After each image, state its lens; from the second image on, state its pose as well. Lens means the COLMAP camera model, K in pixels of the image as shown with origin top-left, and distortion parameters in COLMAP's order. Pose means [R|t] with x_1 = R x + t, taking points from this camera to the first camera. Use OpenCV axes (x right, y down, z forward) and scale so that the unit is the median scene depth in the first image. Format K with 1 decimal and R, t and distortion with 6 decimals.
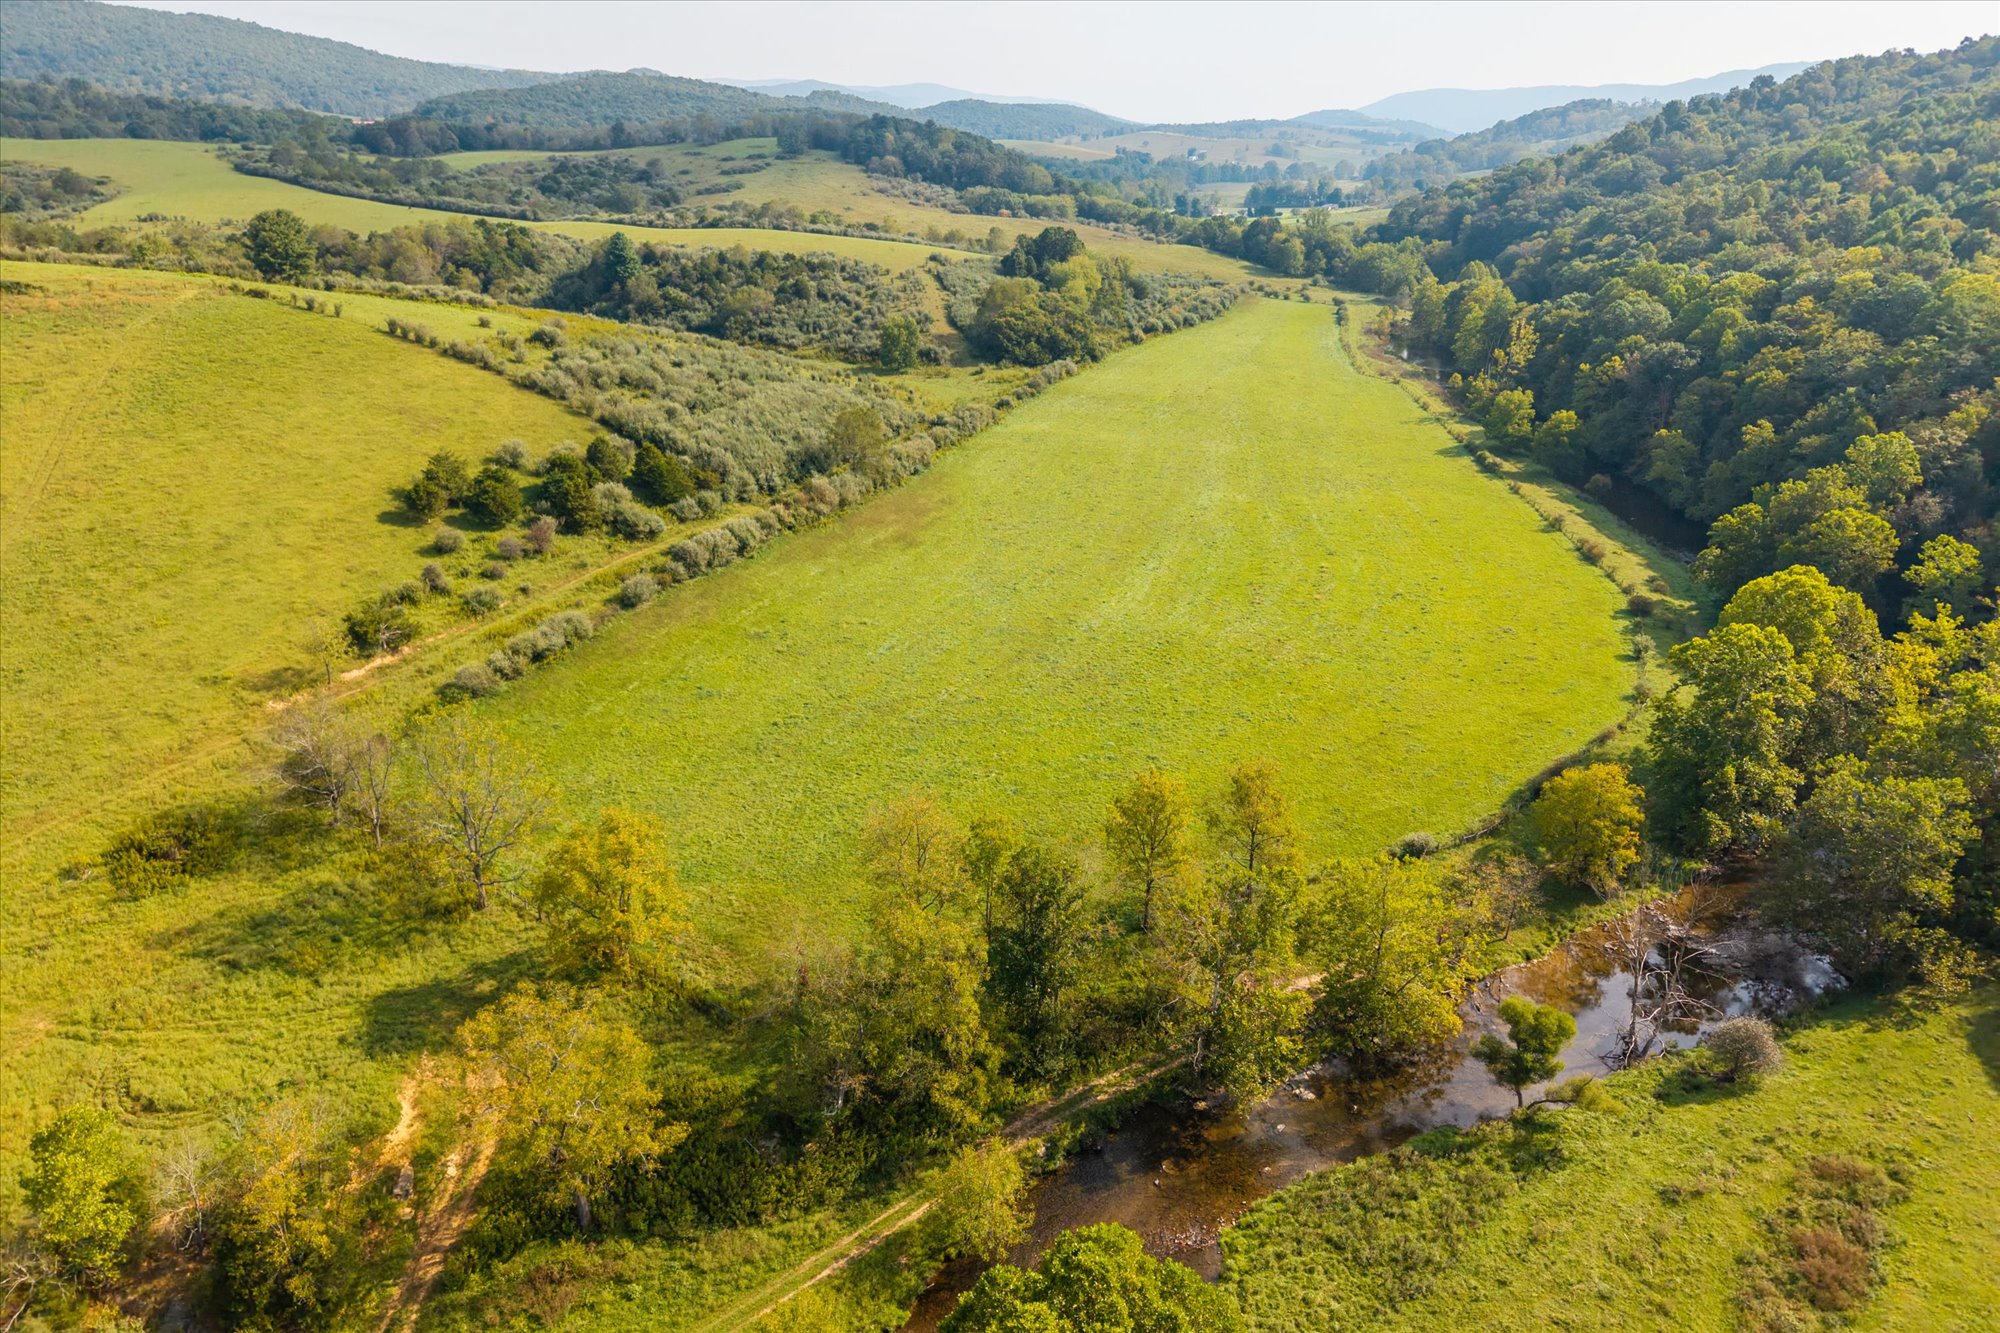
lens RADIAL K [[1360.7, 0, 1000.0], [0, 1360.7, 666.5], [0, 0, 1]] dist [0.006969, 0.000872]
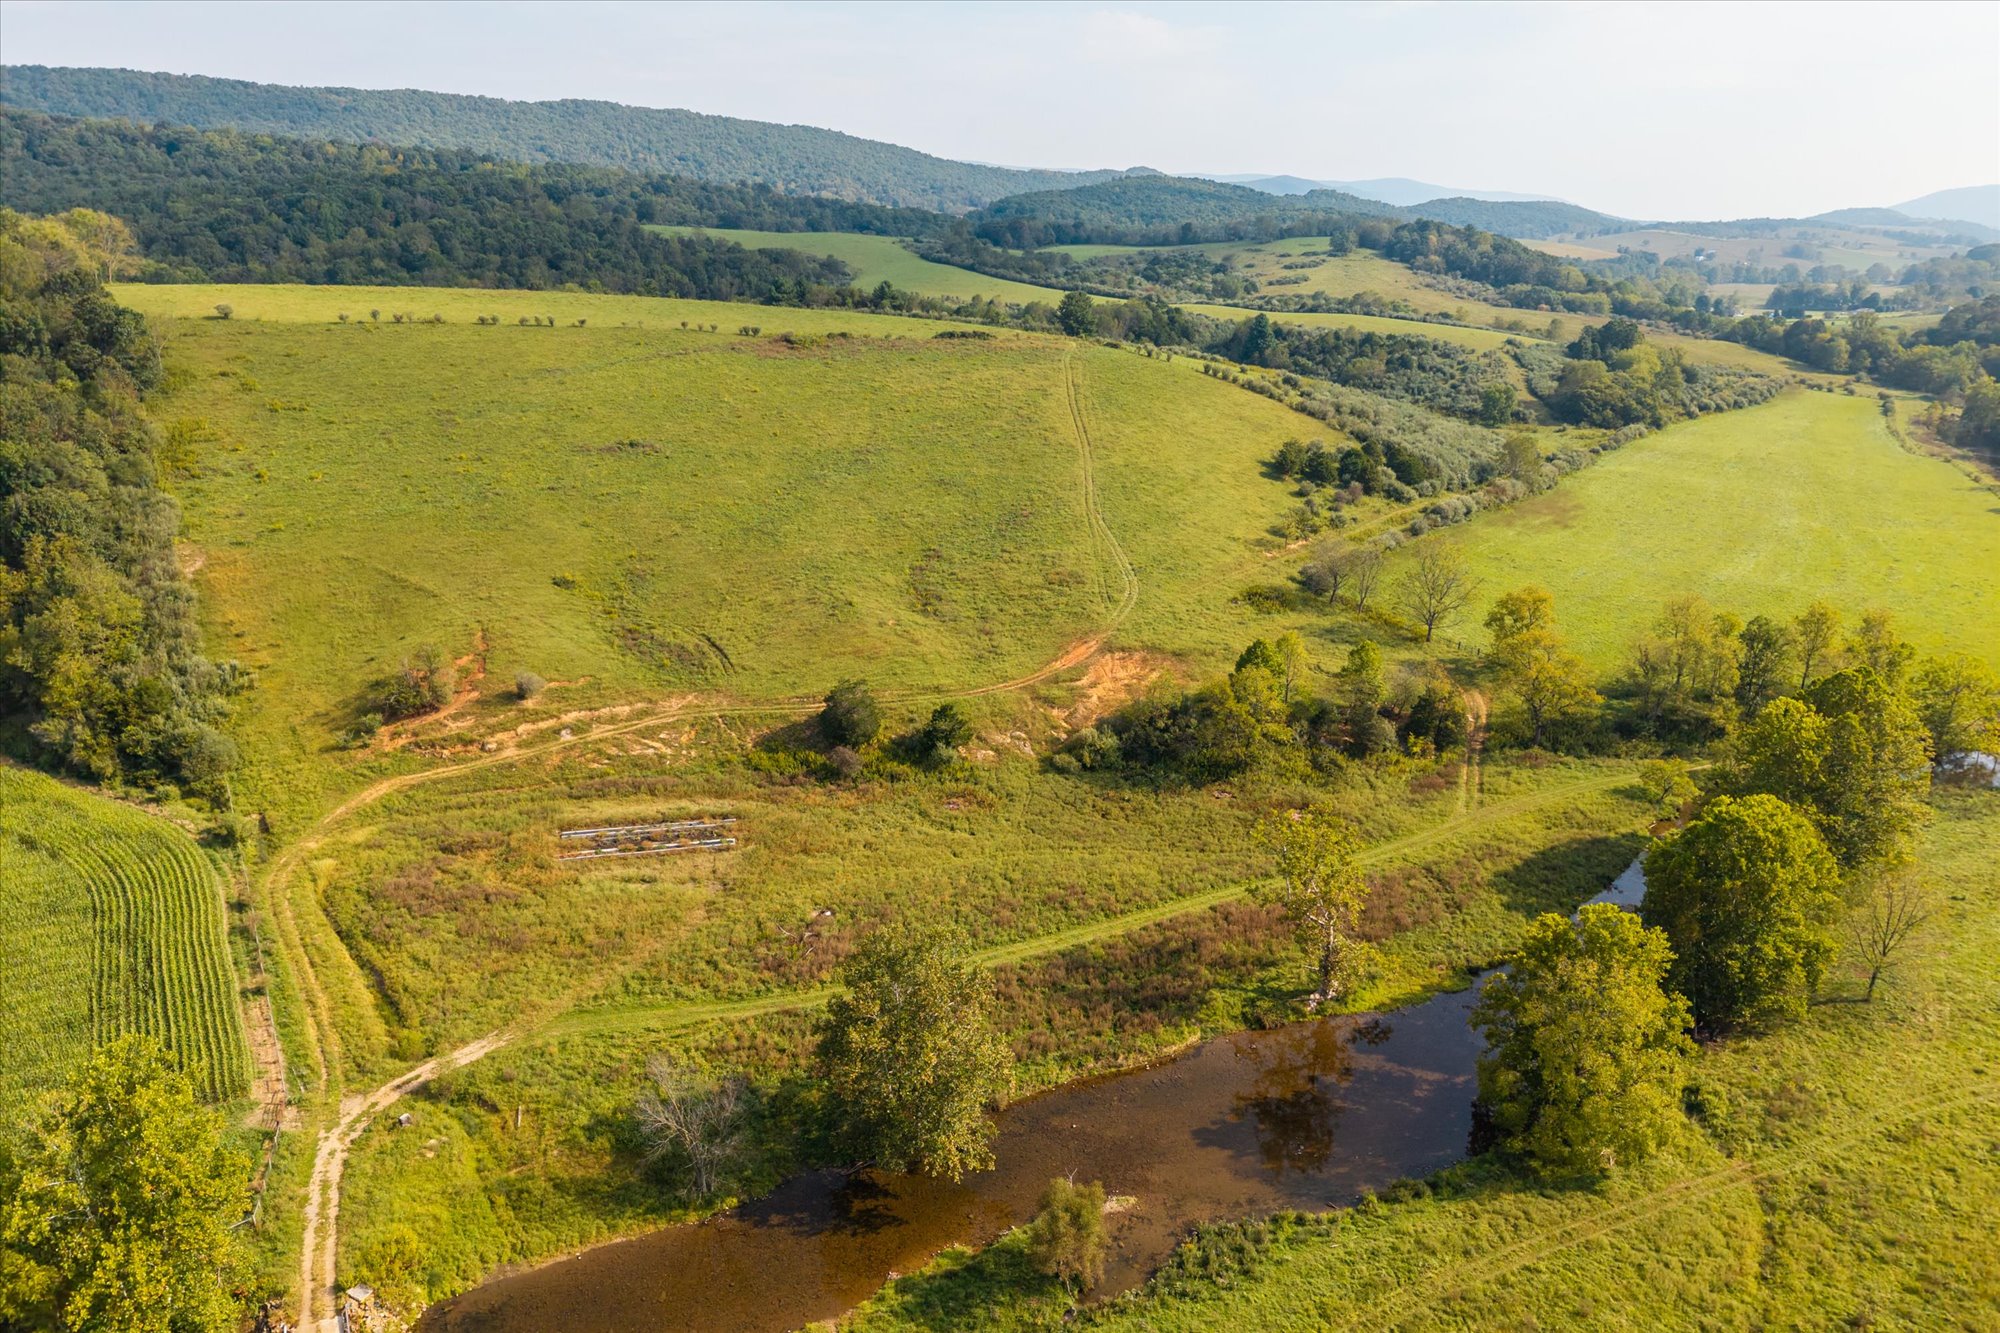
lens RADIAL K [[1343.8, 0, 1000.0], [0, 1343.8, 666.5], [0, 0, 1]] dist [0.020201, -0.012220]
pose [[0.949423, 0.109931, -0.294129, -0.090858], [-0.126365, 0.991278, -0.037404, 0.085554], [0.287452, 0.072680, 0.955033, -0.247890]]
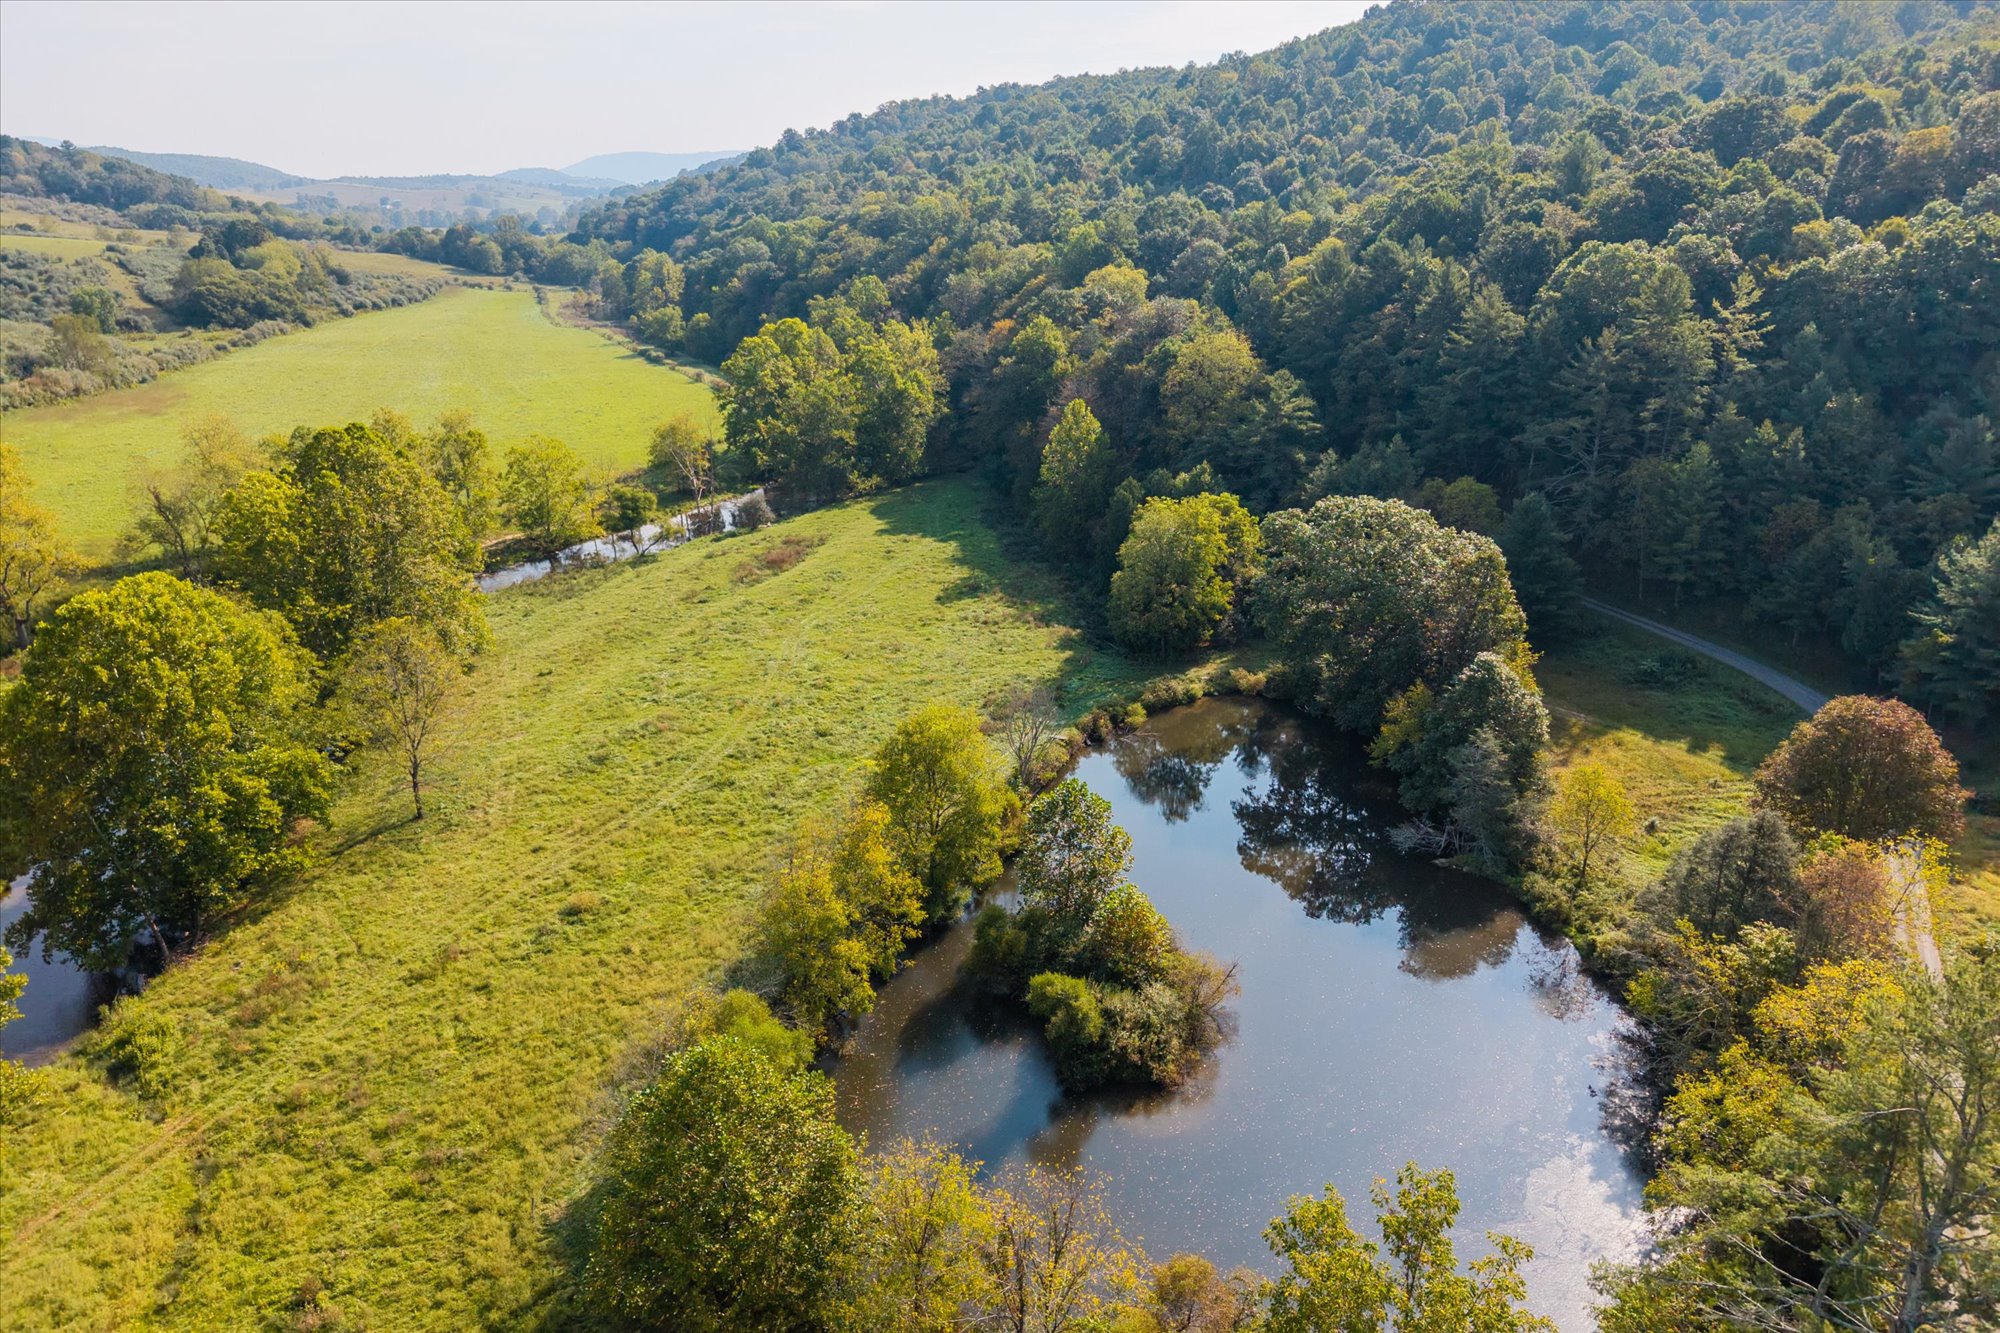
lens RADIAL K [[1343.8, 0, 1000.0], [0, 1343.8, 666.5], [0, 0, 1]] dist [0.020201, -0.012220]
pose [[0.859724, -0.171703, 0.481034, -0.017037], [0.189420, 0.981824, 0.011919, 0.111574], [-0.474337, 0.080870, 0.876621, -0.158010]]
